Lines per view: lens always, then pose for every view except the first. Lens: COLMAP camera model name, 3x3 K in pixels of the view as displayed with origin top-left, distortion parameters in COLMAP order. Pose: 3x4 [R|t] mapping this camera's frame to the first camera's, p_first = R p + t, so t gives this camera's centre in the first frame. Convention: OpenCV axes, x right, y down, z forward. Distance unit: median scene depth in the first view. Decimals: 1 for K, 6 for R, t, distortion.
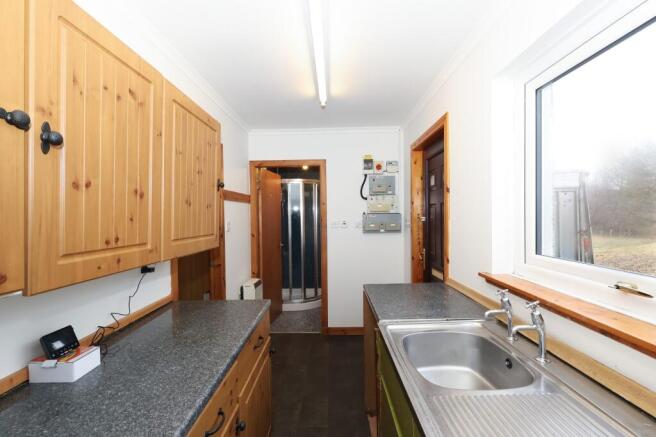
lens RADIAL K [[307.6, 0, 328.0], [0, 307.6, 218.5], [0, 0, 1]] dist [-0.000217, 0.000265]
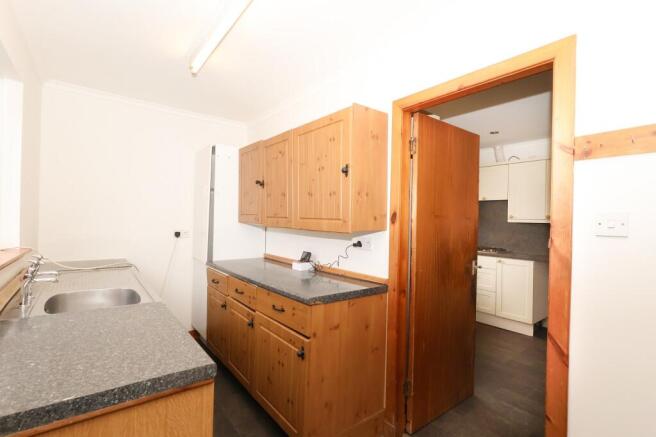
lens RADIAL K [[307.6, 0, 328.0], [0, 307.6, 218.5], [0, 0, 1]] dist [-0.000217, 0.000265]
pose [[-0.779126, -0.020109, -0.626544, 0.370154], [-0.025221, 0.999682, -0.000723, 0.061071], [0.626359, 0.015239, -0.779386, 2.161852]]
